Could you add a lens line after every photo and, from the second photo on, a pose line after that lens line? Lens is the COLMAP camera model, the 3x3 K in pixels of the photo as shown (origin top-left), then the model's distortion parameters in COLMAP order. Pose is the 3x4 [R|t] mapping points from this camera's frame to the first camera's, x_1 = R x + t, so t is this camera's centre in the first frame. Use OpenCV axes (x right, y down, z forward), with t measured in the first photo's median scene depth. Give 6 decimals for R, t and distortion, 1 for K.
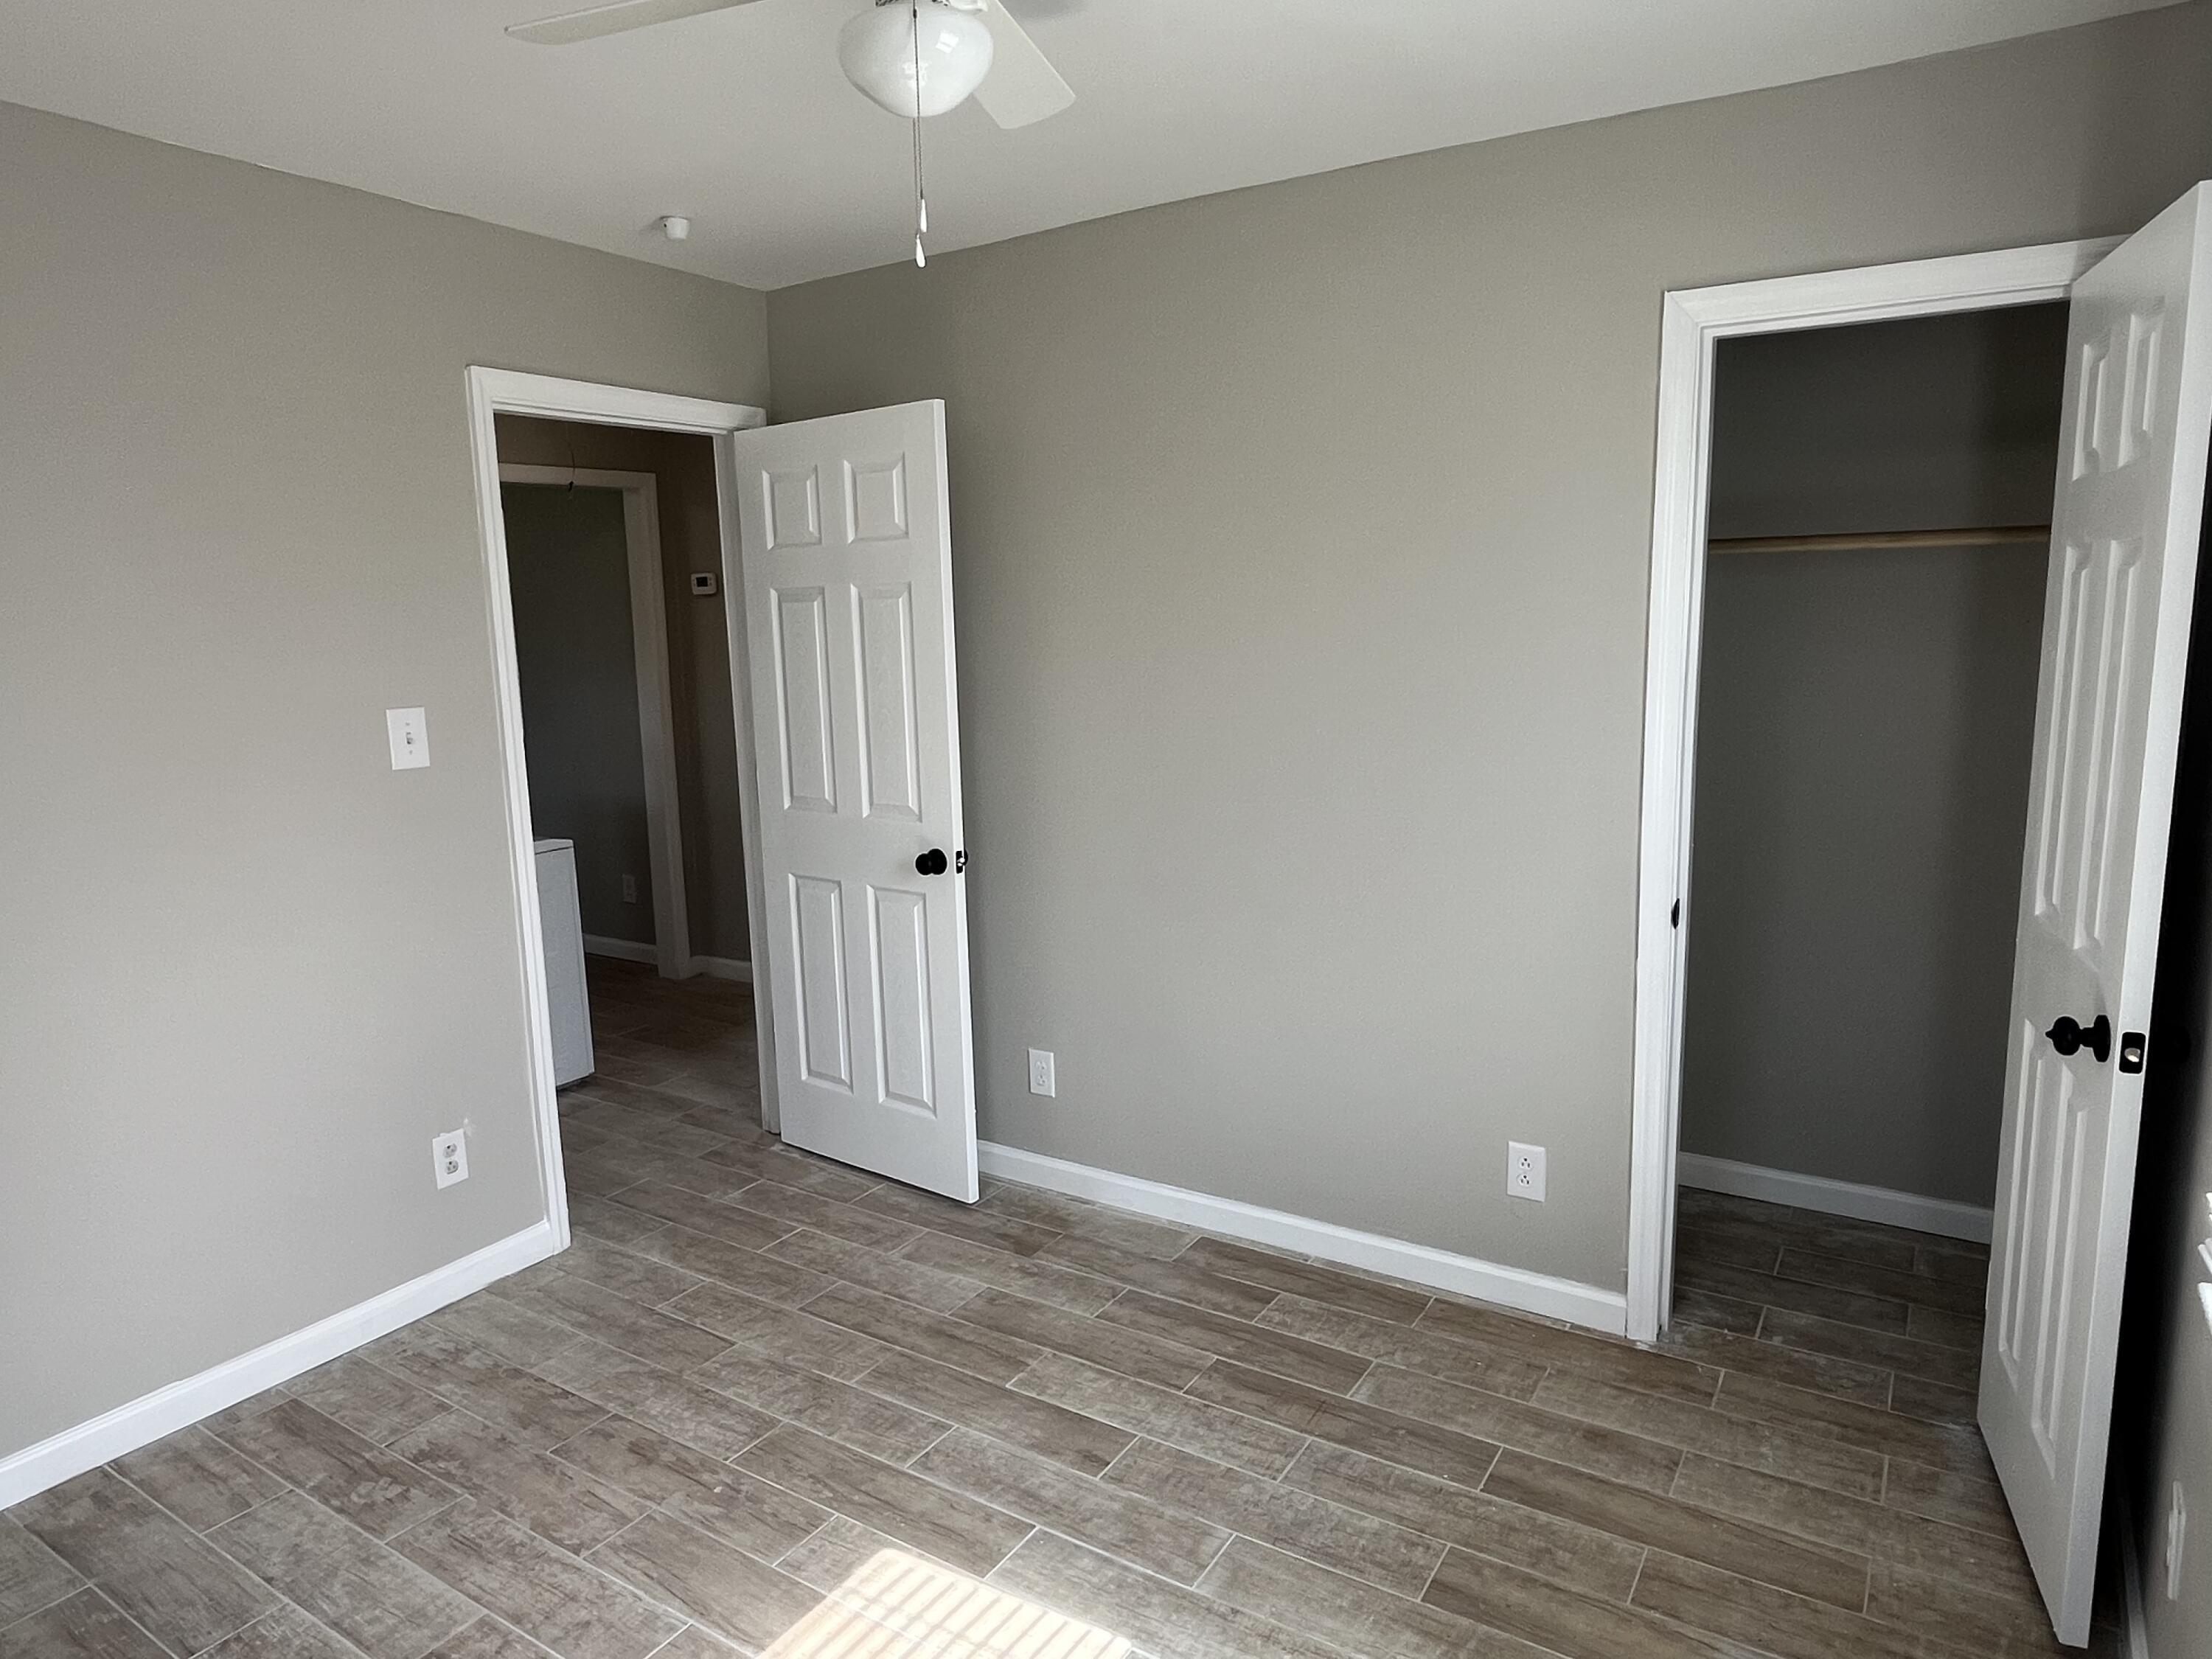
lens RADIAL K [[1373.5, 0, 1086.9], [0, 1373.5, 832.4], [0, 0, 1]] dist [-0.003022, -0.000558]
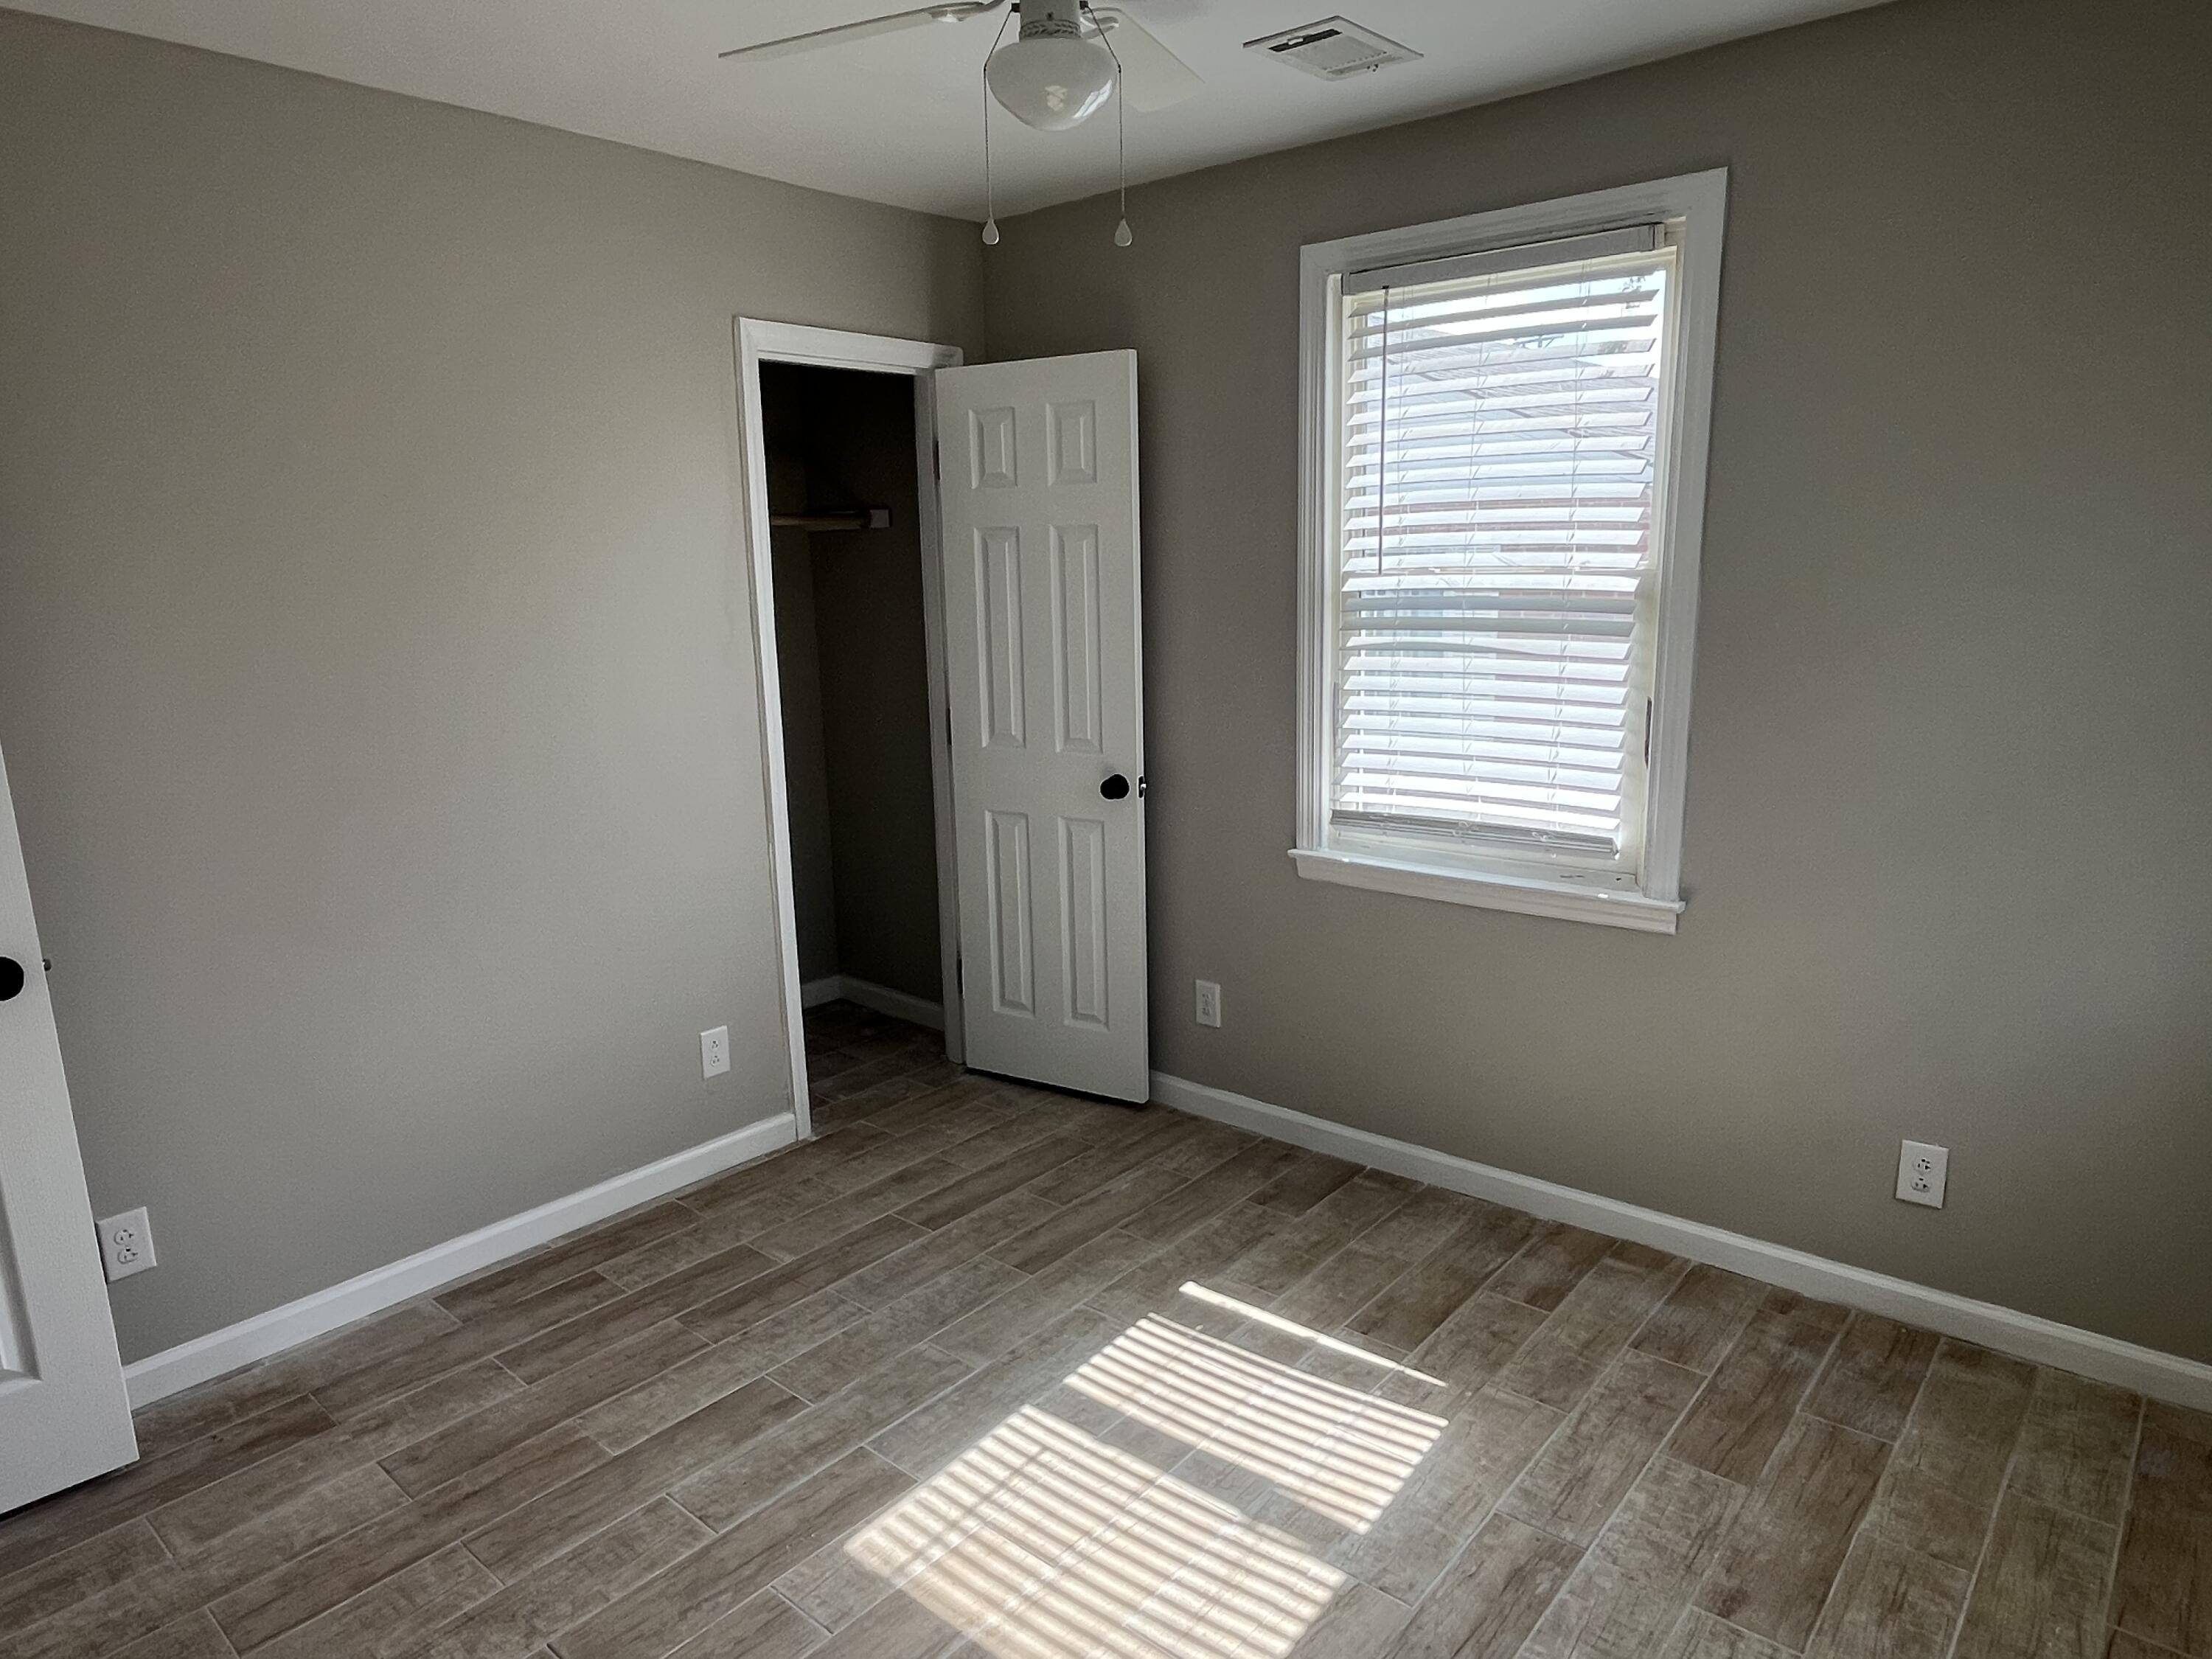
lens RADIAL K [[1373.5, 0, 1097.7], [0, 1373.5, 849.6], [0, 0, 1]] dist [-0.003022, -0.000558]
pose [[0.139467, -0.196495, 0.970535, -0.788894], [0.176830, 0.969302, 0.170835, -0.066924], [-0.974310, 0.147794, 0.169932, 0.491579]]
